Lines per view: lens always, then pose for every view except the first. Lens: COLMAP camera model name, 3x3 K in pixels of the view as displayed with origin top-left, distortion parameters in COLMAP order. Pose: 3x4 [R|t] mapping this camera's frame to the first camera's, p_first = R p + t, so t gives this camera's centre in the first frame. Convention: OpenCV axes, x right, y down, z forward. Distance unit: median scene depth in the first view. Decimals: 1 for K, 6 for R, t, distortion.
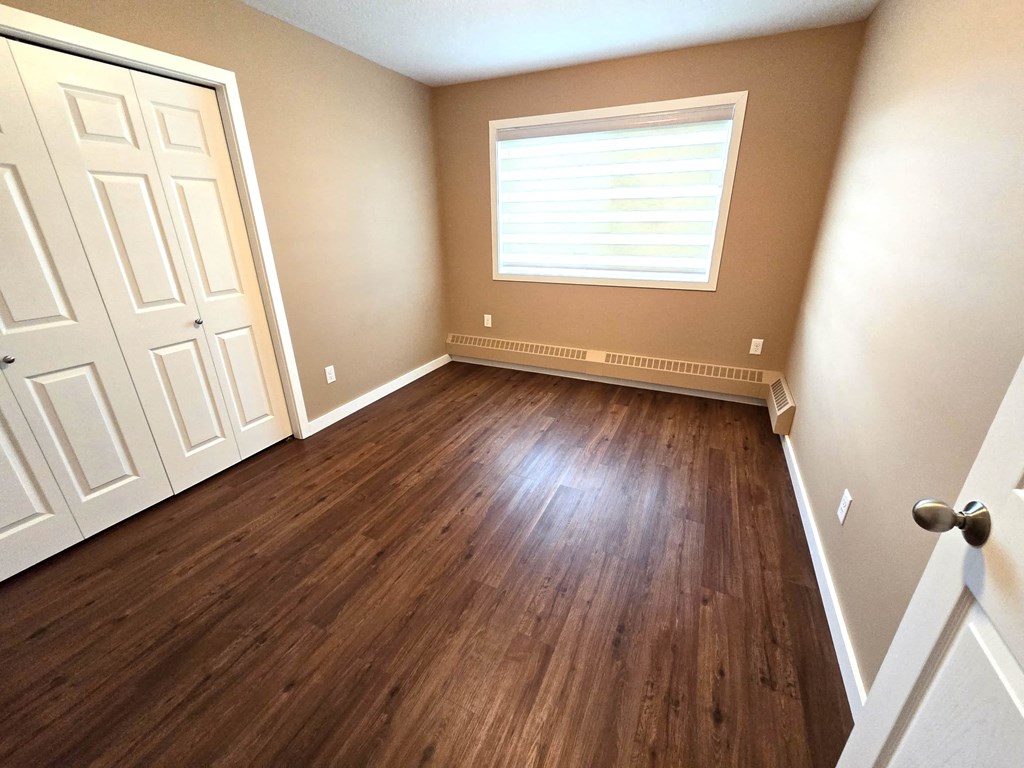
lens RADIAL K [[422.2, 0, 513.3], [0, 422.2, 385.1], [0, 0, 1]] dist [-0.002469, 0.000318]
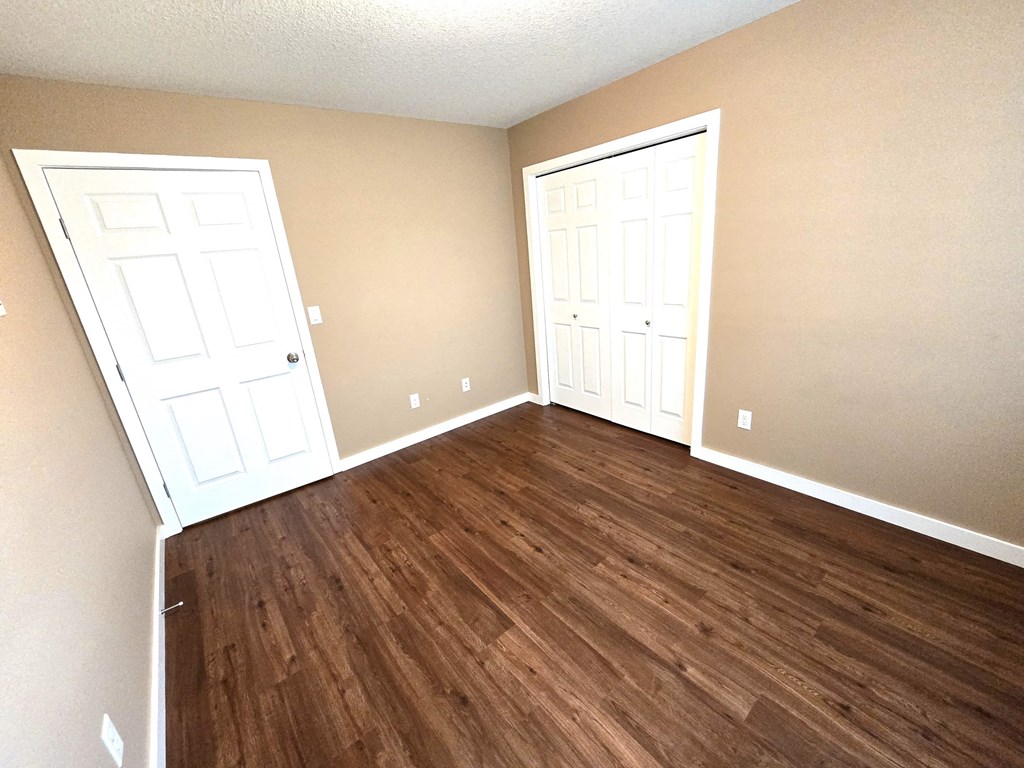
lens RADIAL K [[422.2, 0, 513.3], [0, 422.2, 385.1], [0, 0, 1]] dist [-0.002469, 0.000318]
pose [[-0.440866, 0.327396, -0.835732, 0.595766], [-0.241735, 0.853390, 0.461833, -0.467544], [0.864408, 0.405632, -0.297088, 1.039508]]
